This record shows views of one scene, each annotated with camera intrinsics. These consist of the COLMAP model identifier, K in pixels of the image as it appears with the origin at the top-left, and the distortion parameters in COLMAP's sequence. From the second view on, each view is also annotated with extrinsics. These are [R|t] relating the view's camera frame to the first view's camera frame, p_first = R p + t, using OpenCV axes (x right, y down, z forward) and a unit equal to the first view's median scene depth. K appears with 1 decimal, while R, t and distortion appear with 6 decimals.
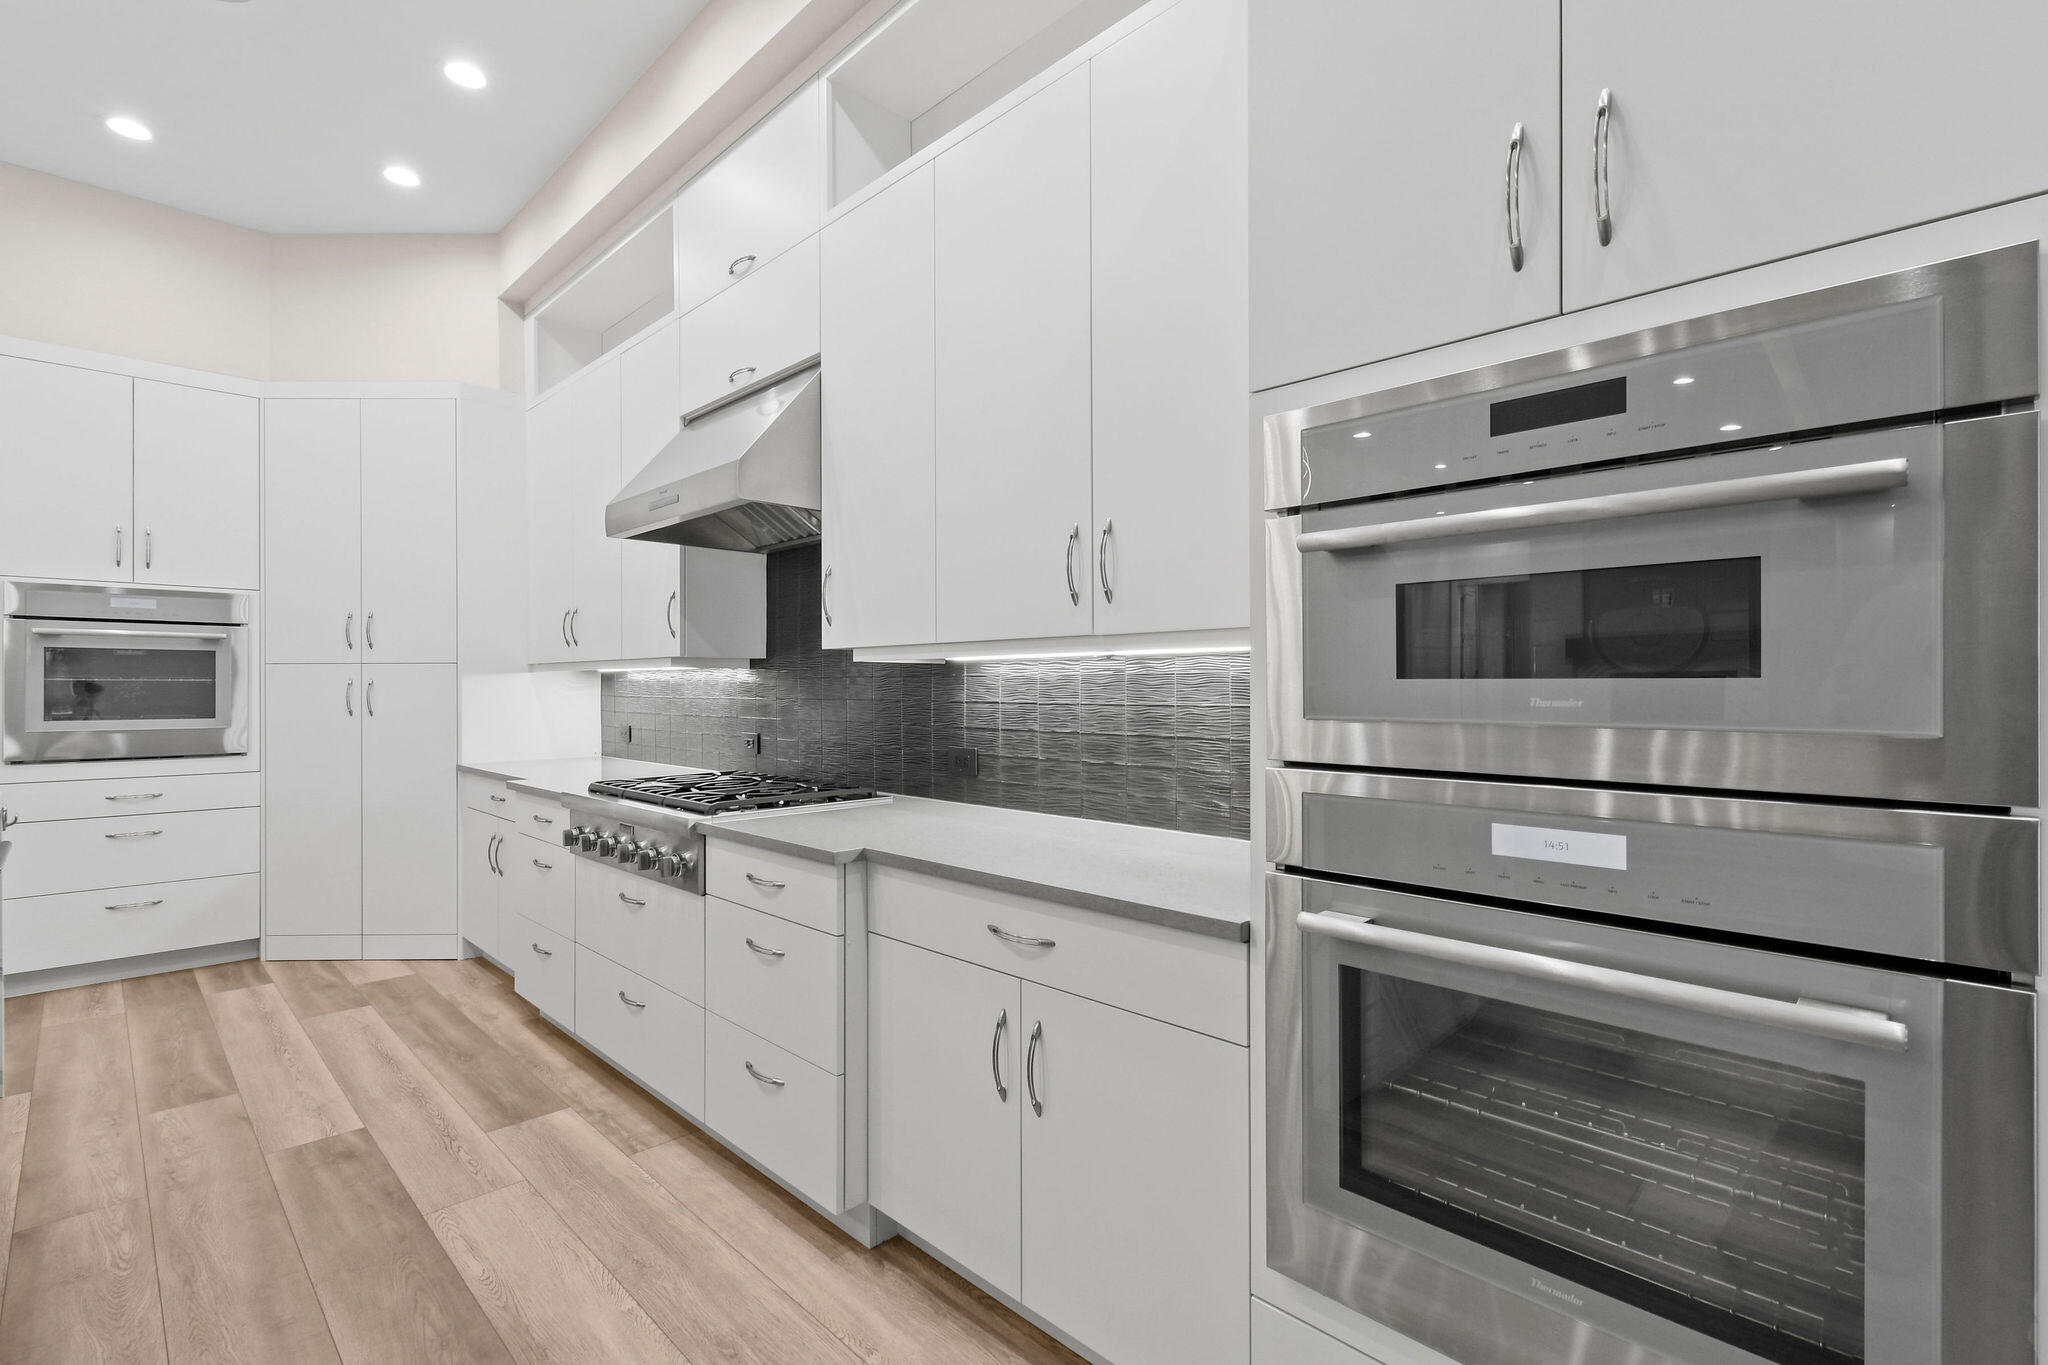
lens RADIAL K [[912.4, 0, 1026.5], [0, 912.4, 679.8], [0, 0, 1]] dist [0.008155, -0.001429]
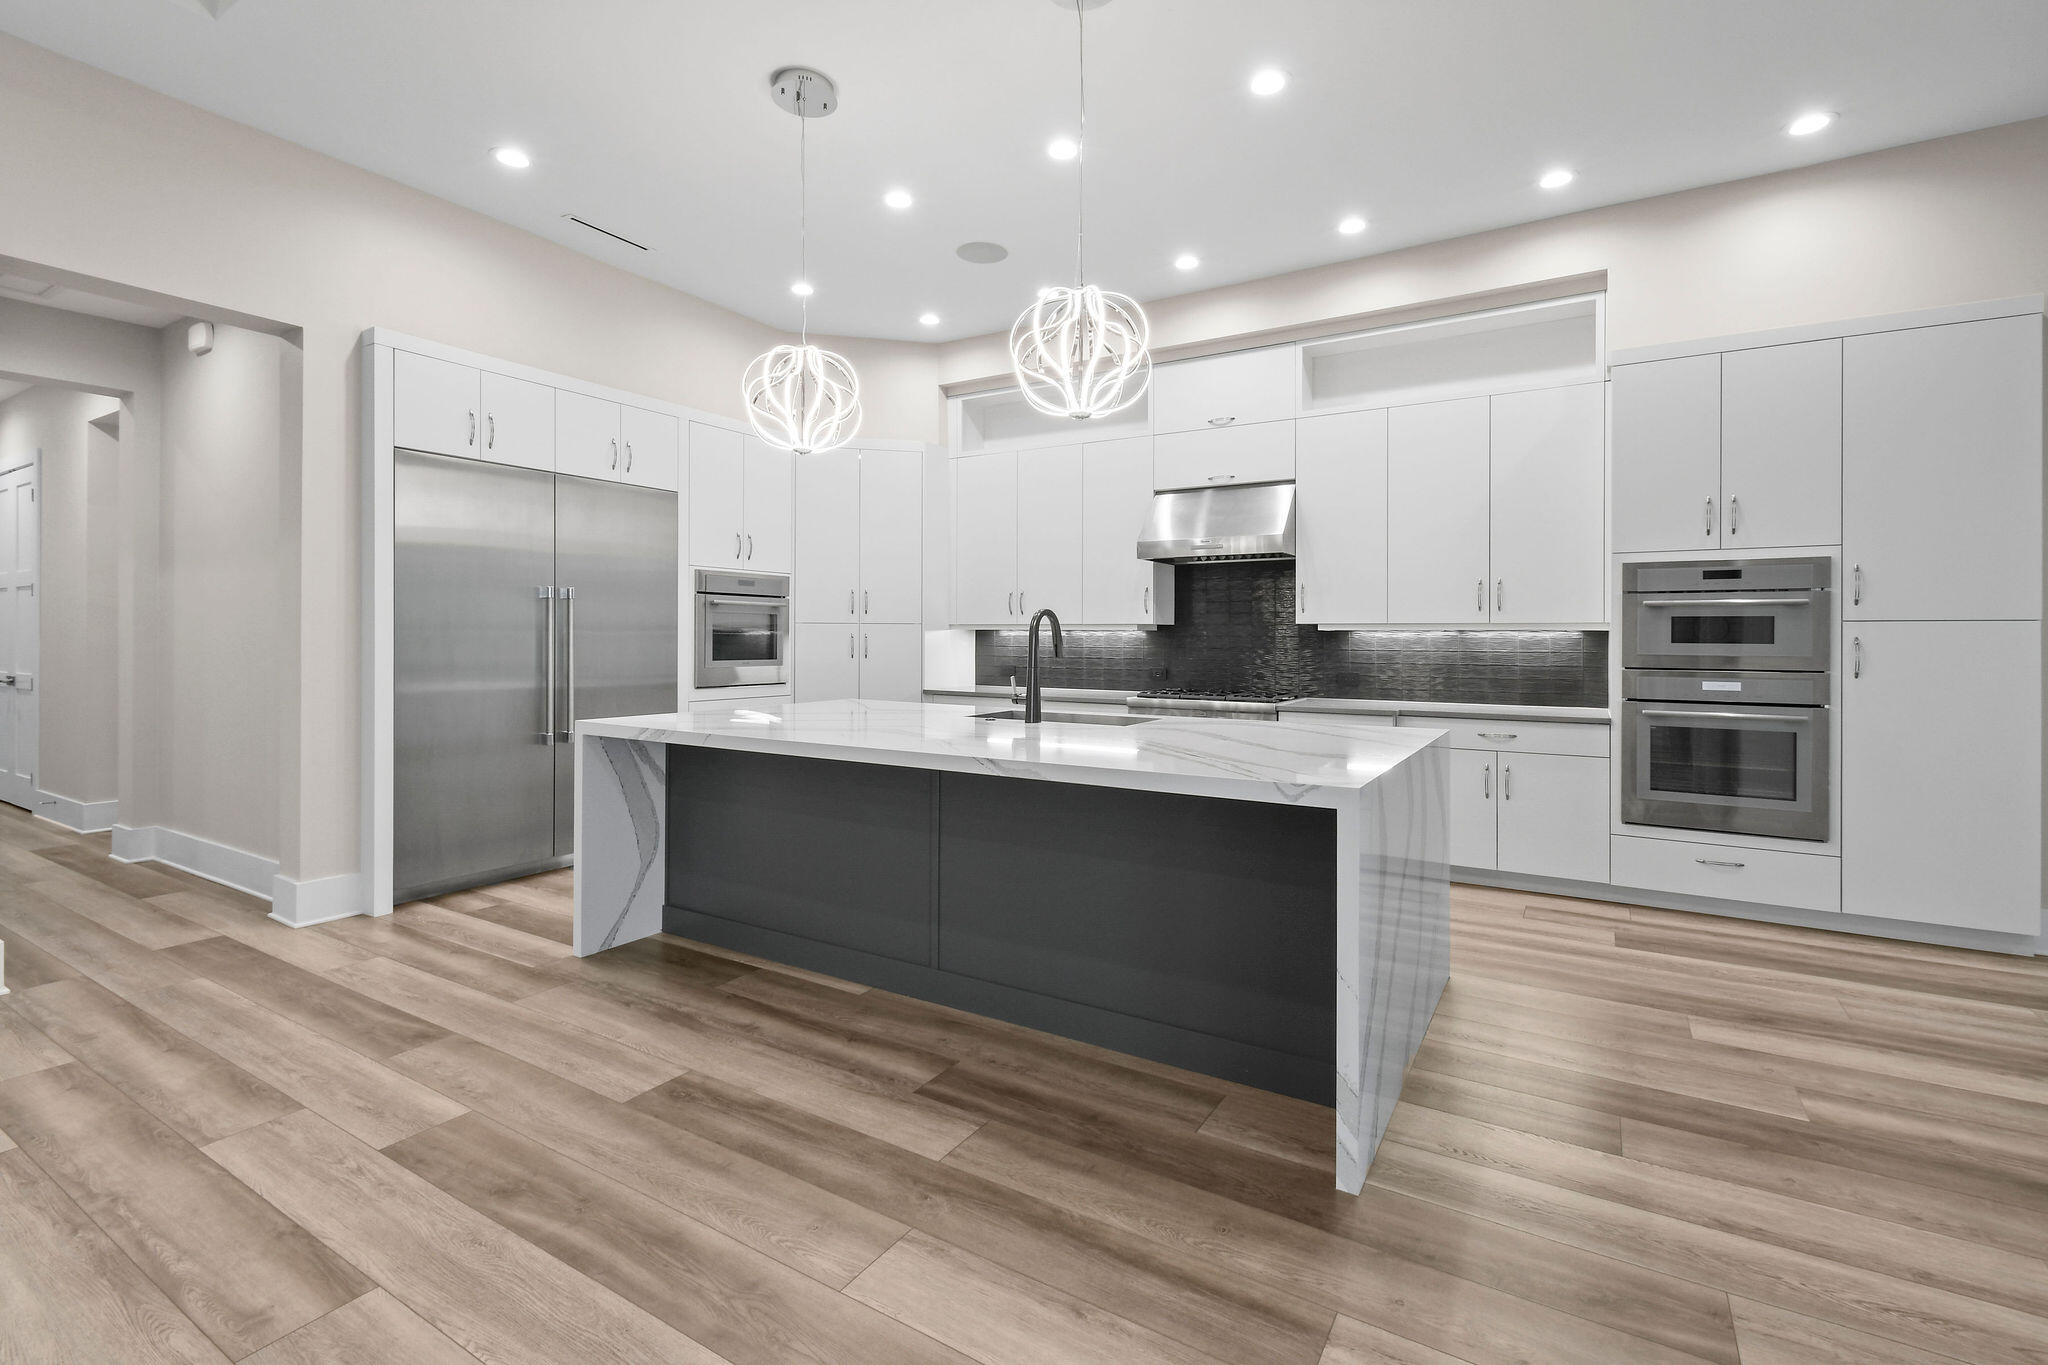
lens RADIAL K [[912.4, 0, 1019.4], [0, 912.4, 638.0], [0, 0, 1]] dist [0.008155, -0.001429]
pose [[0.973018, 0.005729, 0.230660, -2.841745], [-0.008045, 0.999926, 0.009100, -0.033886], [-0.230591, -0.010710, 0.972992, -1.858215]]
